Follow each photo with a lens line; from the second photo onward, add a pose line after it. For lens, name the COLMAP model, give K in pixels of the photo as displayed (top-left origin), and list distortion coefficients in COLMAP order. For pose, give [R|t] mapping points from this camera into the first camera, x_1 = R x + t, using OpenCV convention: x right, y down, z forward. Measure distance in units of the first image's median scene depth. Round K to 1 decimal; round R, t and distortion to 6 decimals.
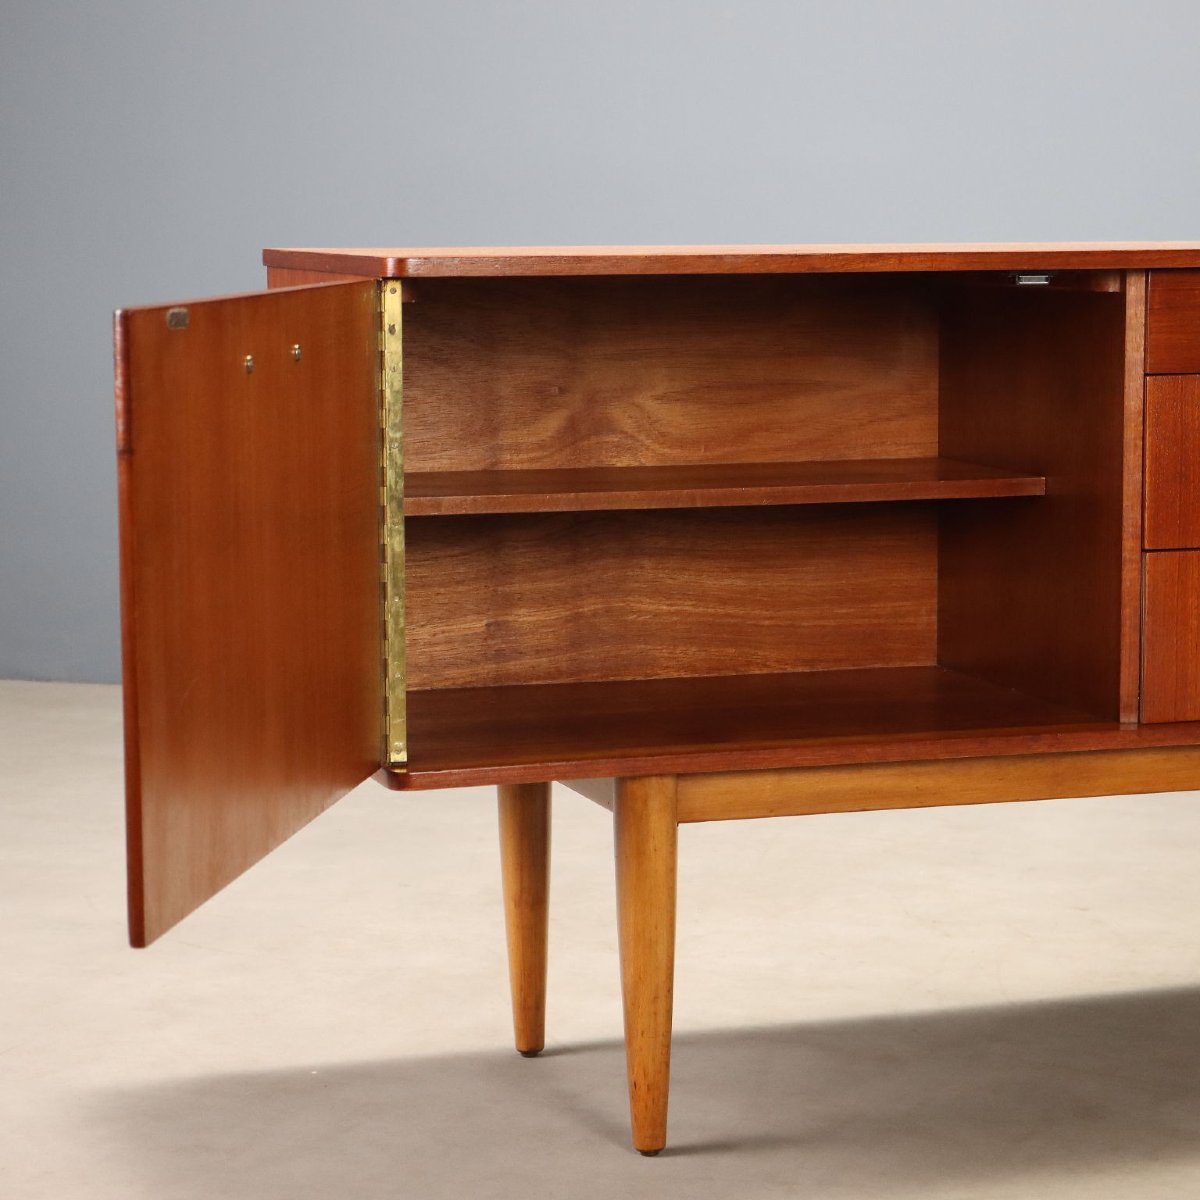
lens RADIAL K [[3304.1, 0, 599.9], [0, 3304.1, 598.7], [0, 0, 1]] dist [0.010361, 0.000000]
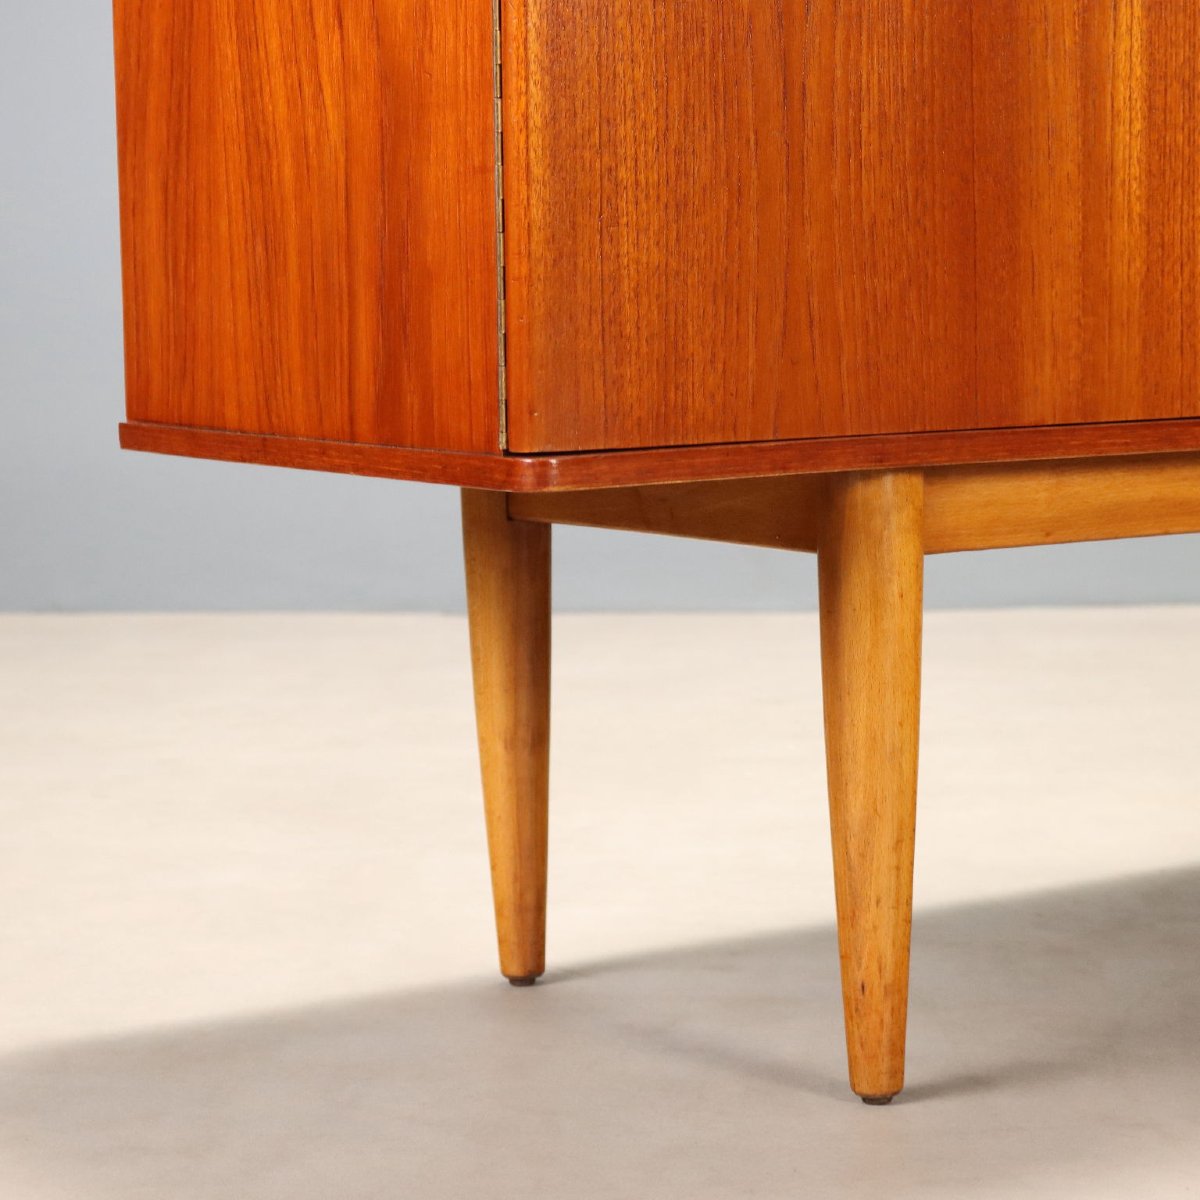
lens RADIAL K [[3304.1, 0, 600.9], [0, 3304.1, 600.3], [0, 0, 1]] dist [0.010361, 0.000000]
pose [[0.967427, -0.036585, 0.250491, -0.185106], [0.040104, 0.999155, -0.008958, 0.078652], [-0.249952, 0.018712, 0.968077, 0.417627]]
